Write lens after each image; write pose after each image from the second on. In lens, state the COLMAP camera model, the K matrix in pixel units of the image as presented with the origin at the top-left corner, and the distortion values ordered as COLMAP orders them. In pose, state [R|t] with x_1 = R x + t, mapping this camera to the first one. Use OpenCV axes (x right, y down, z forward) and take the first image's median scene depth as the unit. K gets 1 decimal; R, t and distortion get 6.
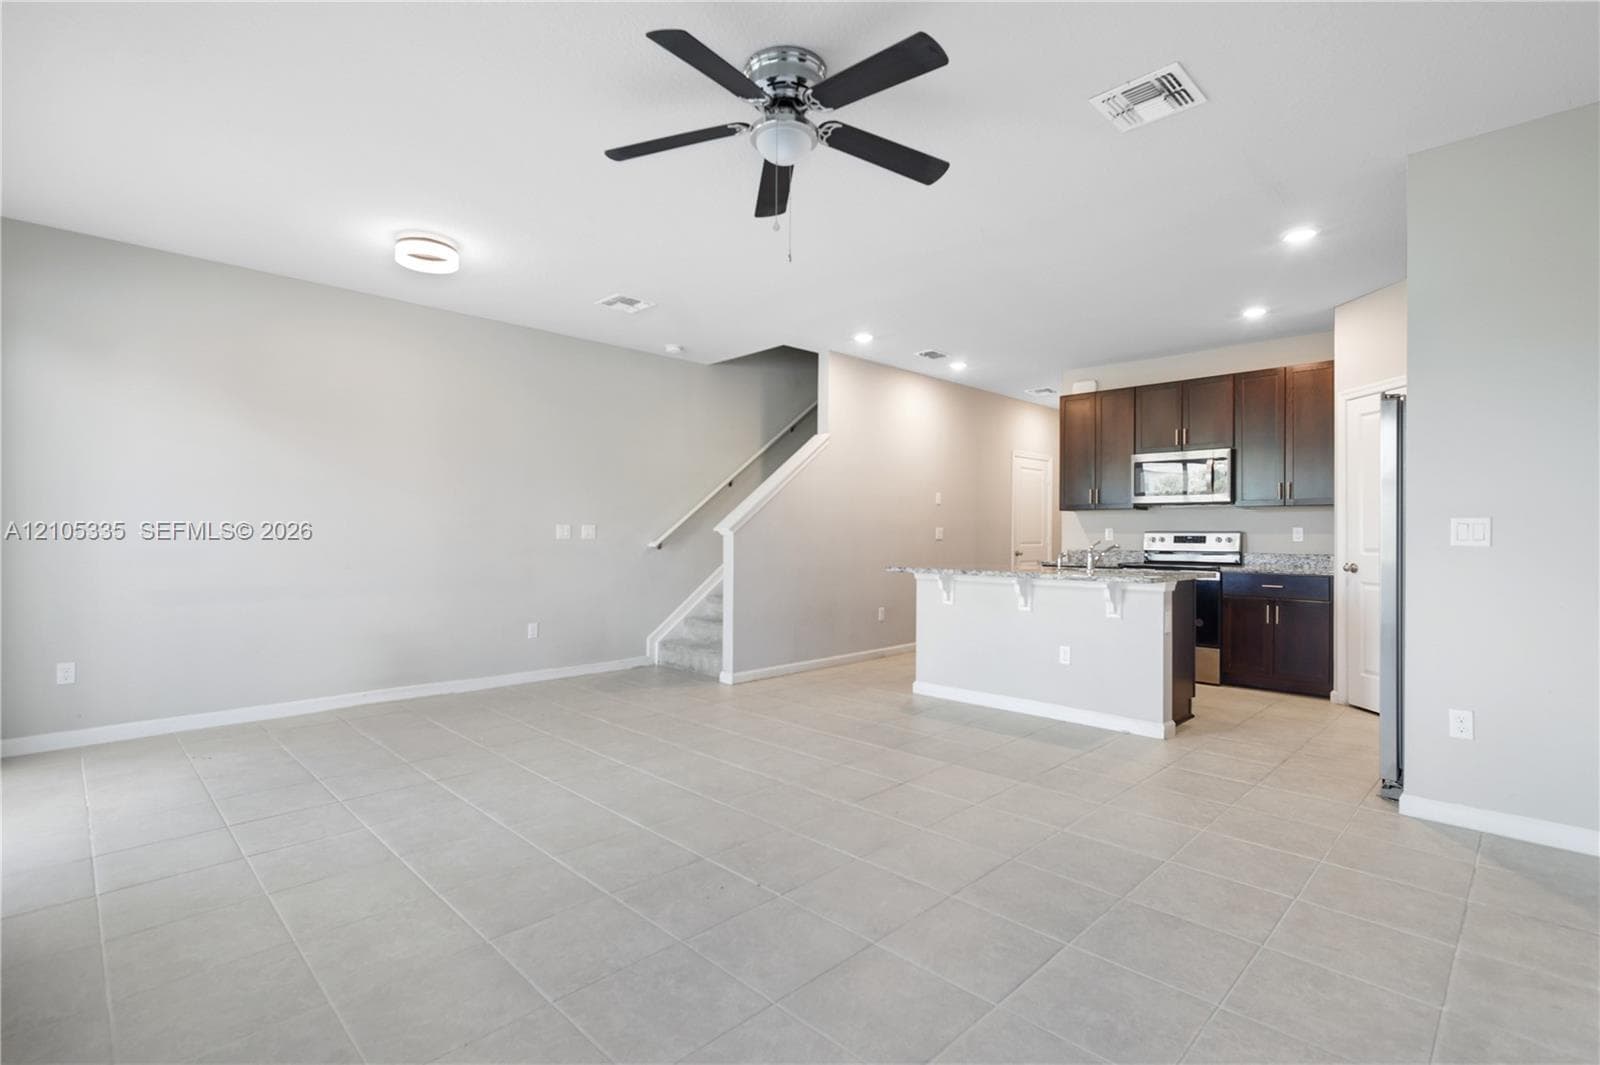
lens RADIAL K [[742.6, 0, 796.9], [0, 742.6, 528.4], [0, 0, 1]] dist [0.000127, -0.000141]
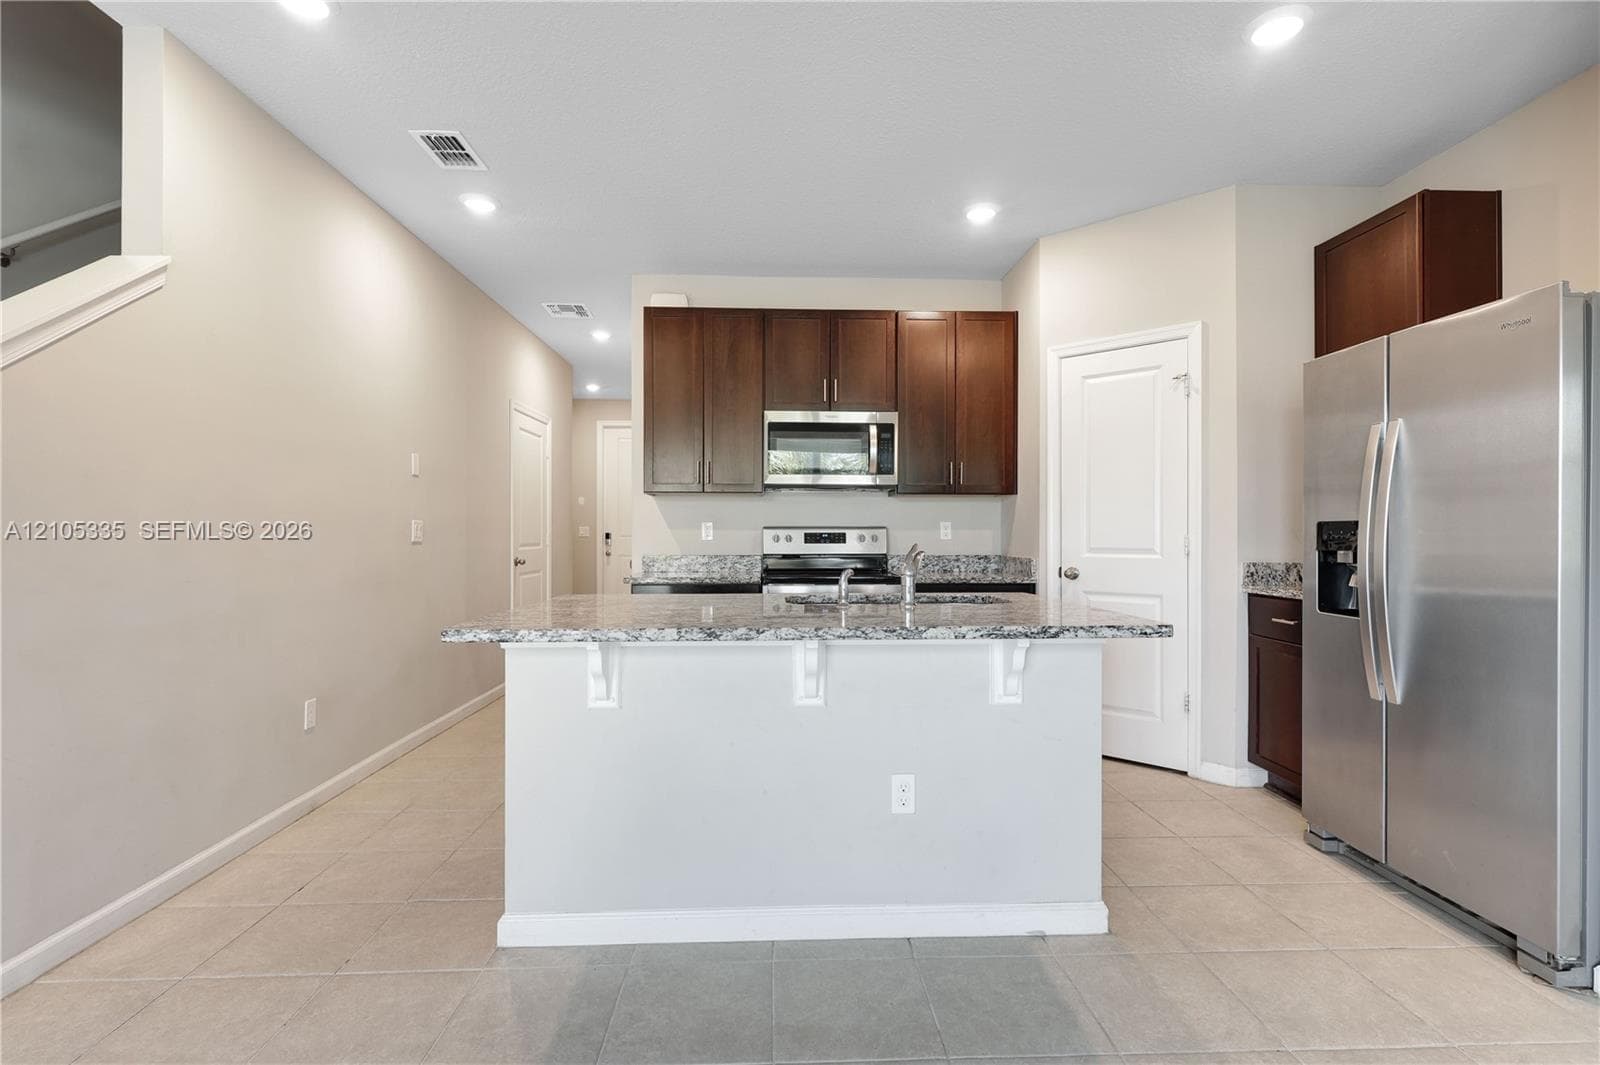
lens RADIAL K [[751.4, 0, 800.0], [0, 751.4, 532.5], [0, 0, 1]] dist [0.001481, -0.000745]
pose [[0.677811, -0.005236, 0.735218, -0.019324], [-0.002386, 0.999954, 0.009321, 0.003092], [-0.735233, -0.008072, 0.677767, 0.567454]]
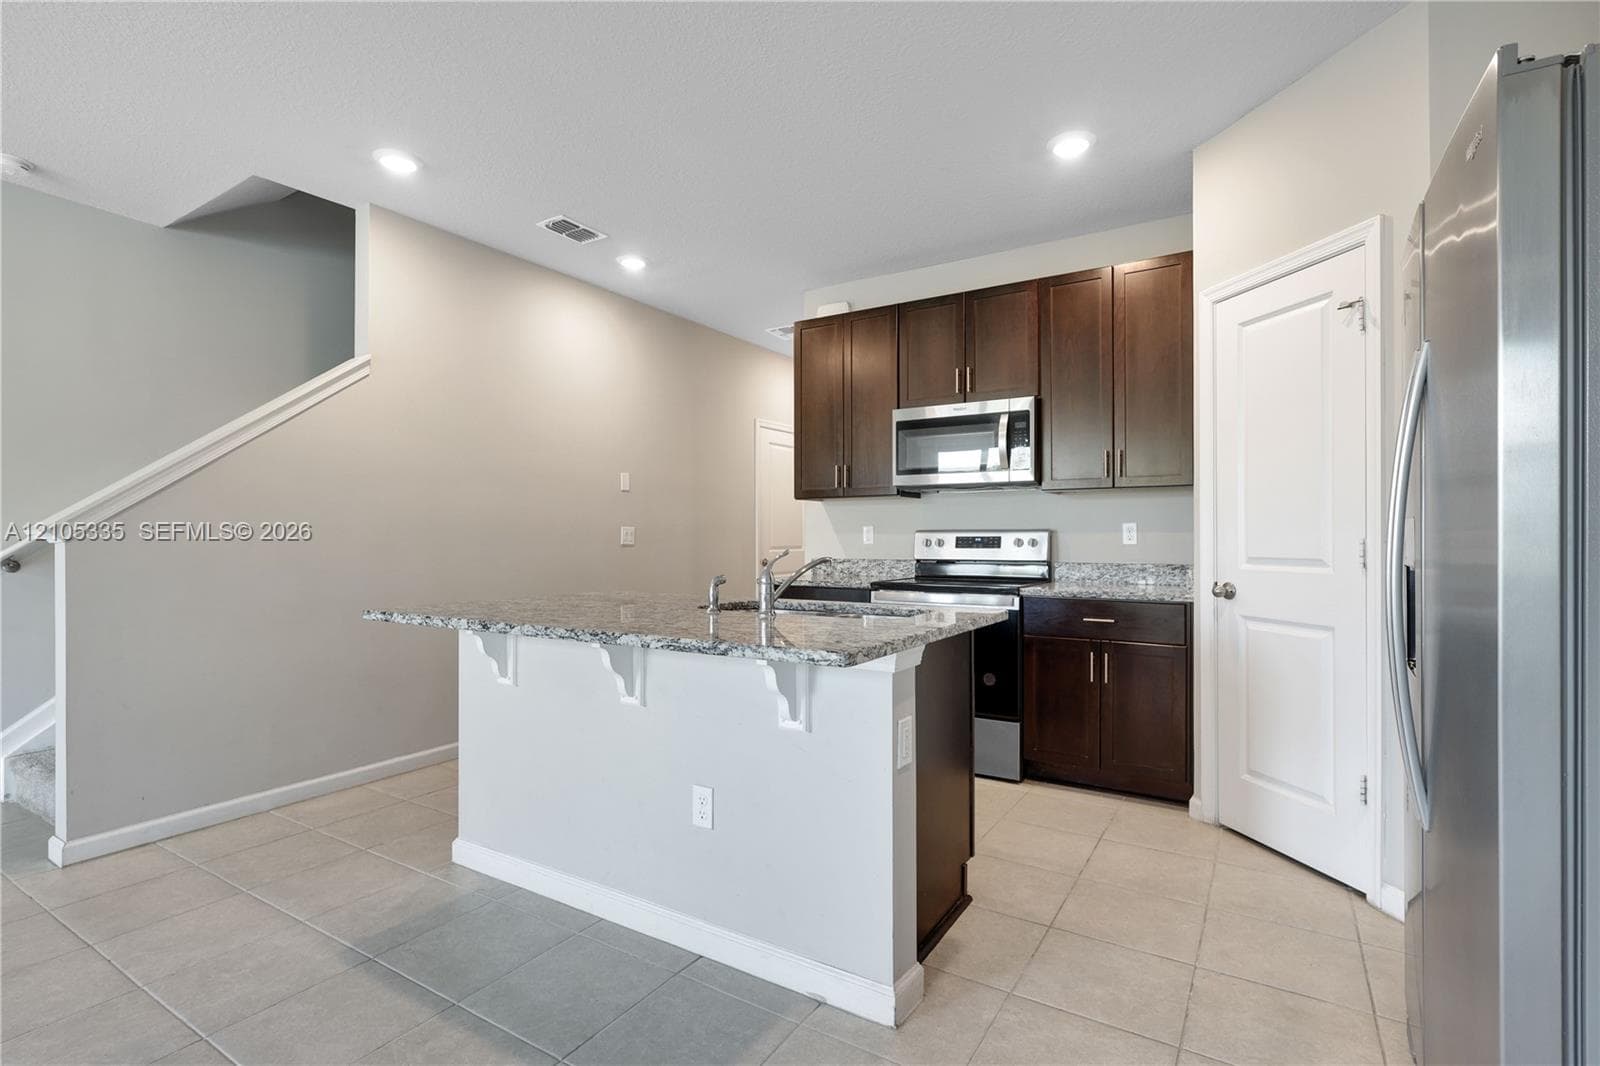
lens RADIAL K [[753.9, 0, 797.3], [0, 753.9, 533.9], [0, 0, 1]] dist [0.002056, -0.000240]
pose [[0.974939, -0.007361, 0.222352, 0.245341], [0.006130, 0.999962, 0.006224, 0.002594], [-0.222389, -0.004705, 0.974947, 0.421697]]
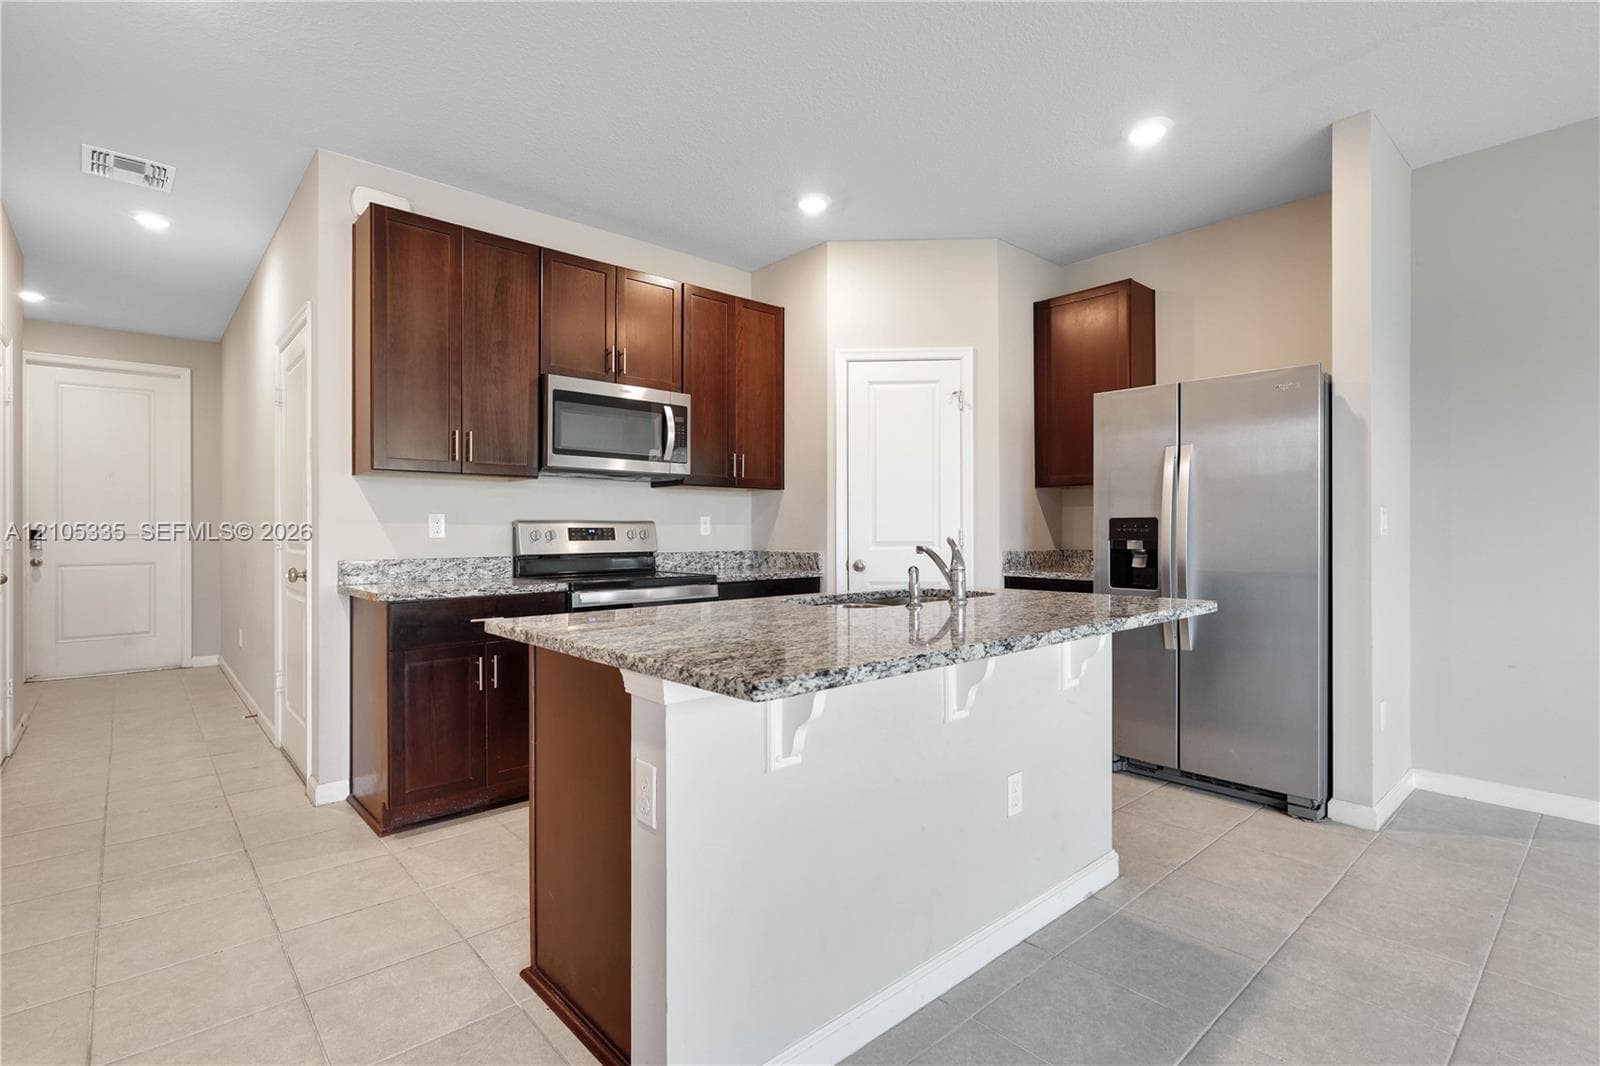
lens RADIAL K [[753.9, 0, 797.3], [0, 753.9, 533.9], [0, 0, 1]] dist [0.002056, -0.000240]
pose [[0.058725, -0.011027, 0.998213, -0.076891], [-0.005806, 0.999918, 0.011388, 0.007086], [-0.998257, -0.006464, 0.058656, 0.856611]]
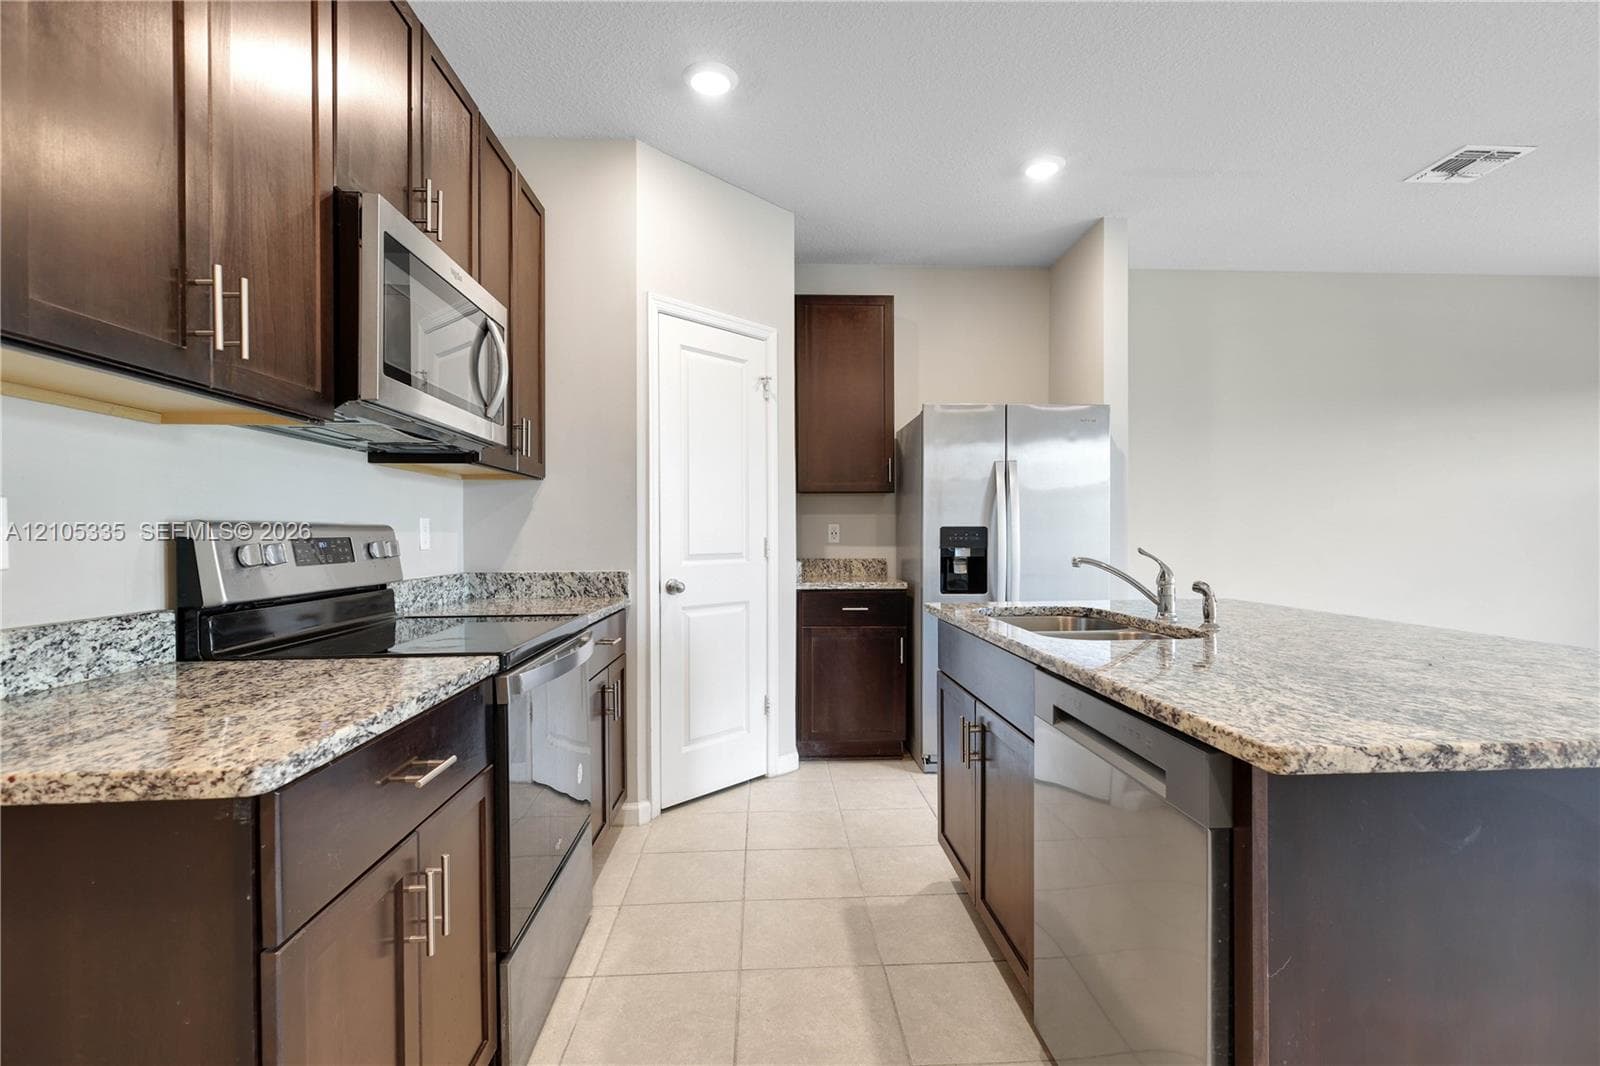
lens RADIAL K [[751.4, 0, 800.0], [0, 751.4, 533.0], [0, 0, 1]] dist [0.001481, -0.000745]
pose [[-0.745481, -0.000377, 0.666527, 0.209757], [-0.005730, 0.999967, -0.005843, 0.009191], [-0.666503, -0.008176, -0.745458, 1.175629]]
